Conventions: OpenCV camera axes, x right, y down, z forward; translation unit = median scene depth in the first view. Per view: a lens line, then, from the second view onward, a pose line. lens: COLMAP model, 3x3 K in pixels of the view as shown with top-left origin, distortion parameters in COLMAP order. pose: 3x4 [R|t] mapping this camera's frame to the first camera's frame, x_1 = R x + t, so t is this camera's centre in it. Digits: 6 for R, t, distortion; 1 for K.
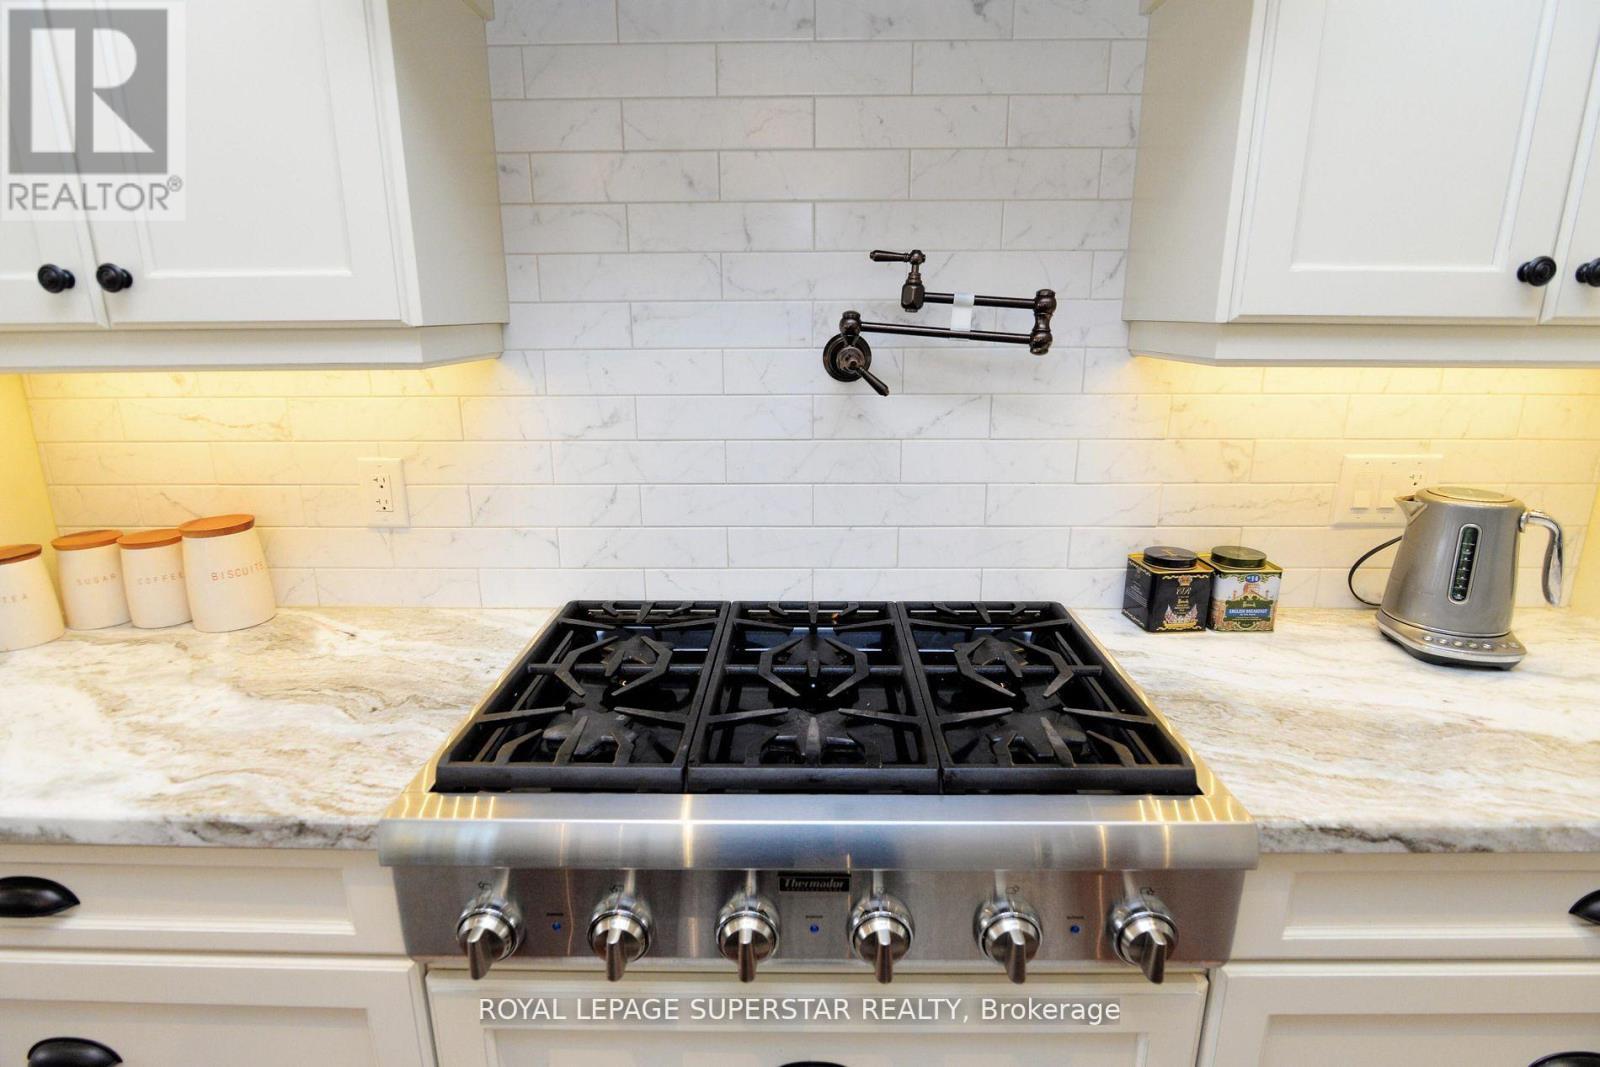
lens RADIAL K [[776.0, 0, 797.6], [0, 776.0, 529.3], [0, 0, 1]] dist [-0.019104, -0.000150]
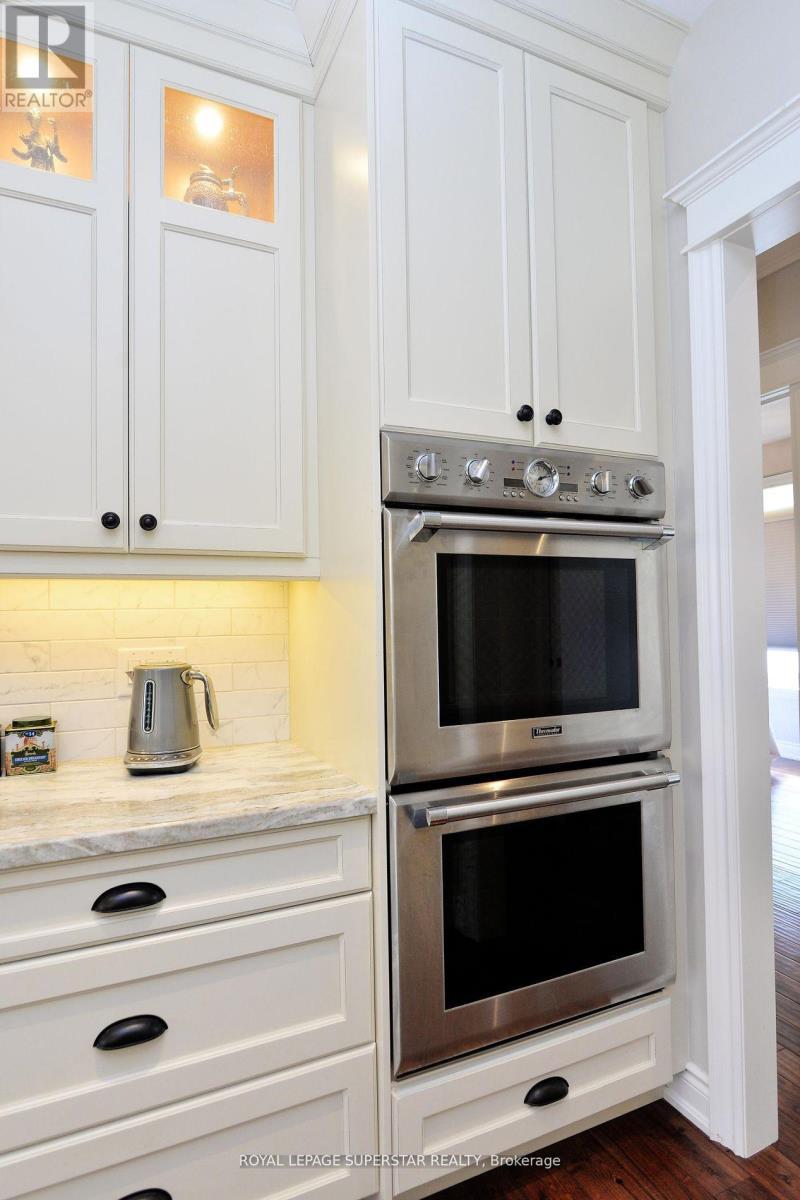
lens RADIAL K [[634.3, 0, 370.4], [0, 634.3, 629.9], [0, 0, 1]] dist [-0.002686, -0.000261]
pose [[0.914513, -0.019945, 0.404065, 0.710893], [0.120696, 0.966749, -0.225451, 0.221503], [-0.386133, 0.254947, 0.886512, -0.325378]]
